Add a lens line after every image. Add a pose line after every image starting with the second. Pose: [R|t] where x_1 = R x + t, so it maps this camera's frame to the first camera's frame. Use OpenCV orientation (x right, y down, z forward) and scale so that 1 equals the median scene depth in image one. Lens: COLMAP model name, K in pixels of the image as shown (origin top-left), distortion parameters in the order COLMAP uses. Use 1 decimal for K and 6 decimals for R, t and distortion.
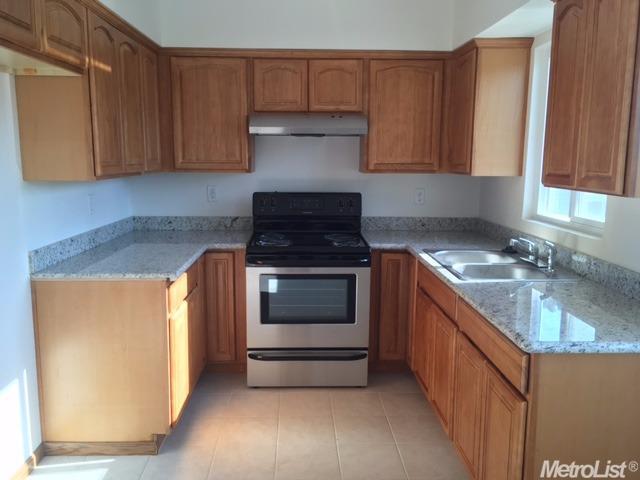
lens RADIAL K [[548.9, 0, 320.0], [0, 548.9, 240.0], [0, 0, 1]] dist [0.085898, -0.117834]
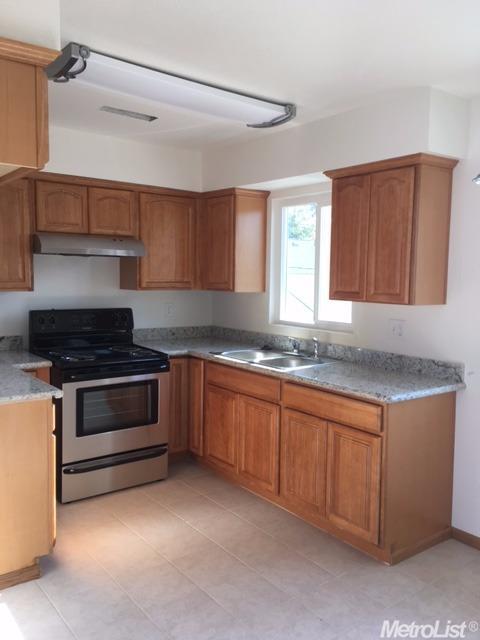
lens RADIAL K [[548.9, 0, 237.5], [0, 548.9, 319.6], [0, 0, 1]] dist [0.085898, -0.117834]
pose [[0.817897, -0.041634, 0.573856, -0.415897], [0.075785, 0.996484, -0.035718, -0.006680], [-0.570352, 0.072703, 0.818177, -0.032798]]
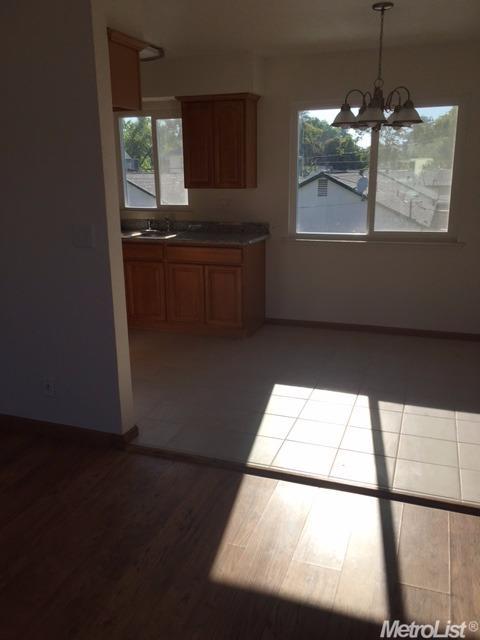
lens RADIAL K [[548.9, 0, 237.5], [0, 548.9, 319.6], [0, 0, 1]] dist [0.085898, -0.117834]
pose [[0.371657, -0.247067, 0.894891, -1.044579], [0.151975, 0.967125, 0.203893, -0.004633], [-0.915846, 0.060223, 0.396987, -0.014724]]
